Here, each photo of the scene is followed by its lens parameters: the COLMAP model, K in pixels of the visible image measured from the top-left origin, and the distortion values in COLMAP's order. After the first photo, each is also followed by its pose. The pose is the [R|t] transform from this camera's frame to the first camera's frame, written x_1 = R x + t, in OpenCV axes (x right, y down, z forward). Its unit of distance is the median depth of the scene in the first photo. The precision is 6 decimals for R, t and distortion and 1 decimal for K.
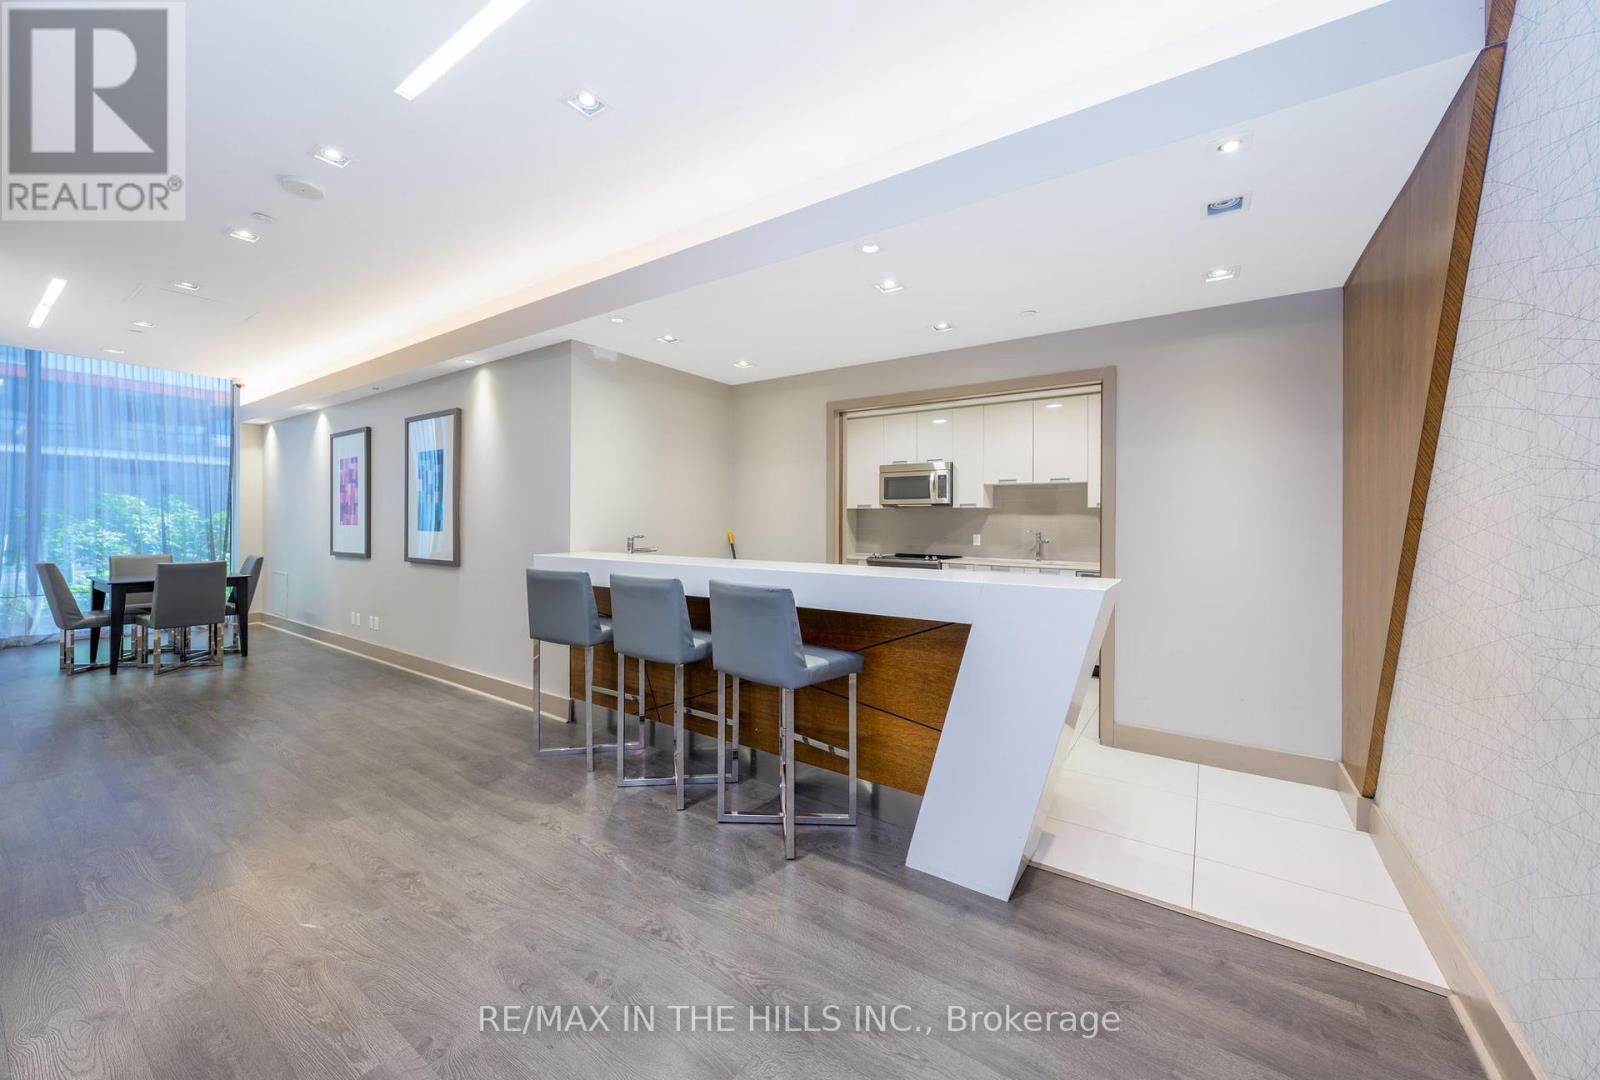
lens RADIAL K [[577.7, 0, 800.0], [0, 577.7, 540.0], [0, 0, 1]] dist [-0.000676, -0.000180]
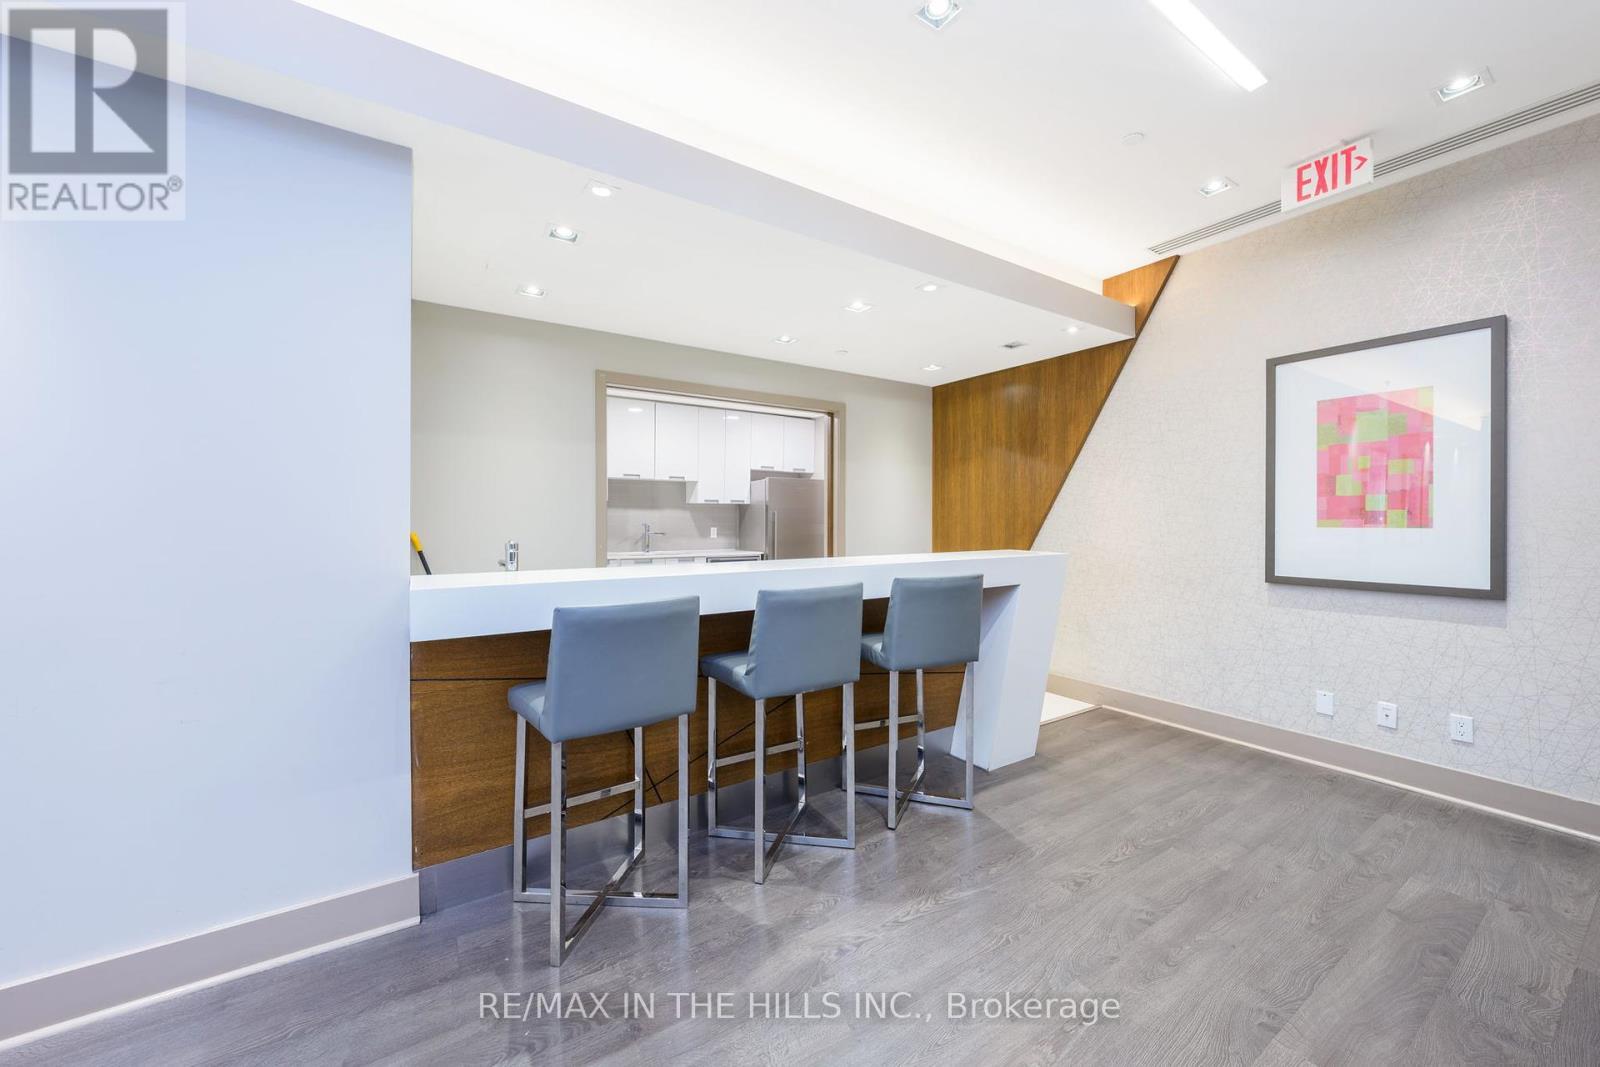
lens RADIAL K [[574.9, 0, 799.3], [0, 574.9, 525.3], [0, 0, 1]] dist [-0.000394, 0.000085]
pose [[0.419326, -0.020520, 0.907604, -0.964305], [0.032309, 0.999449, 0.007669, -0.027339], [-0.907261, 0.026108, 0.419758, 0.658489]]
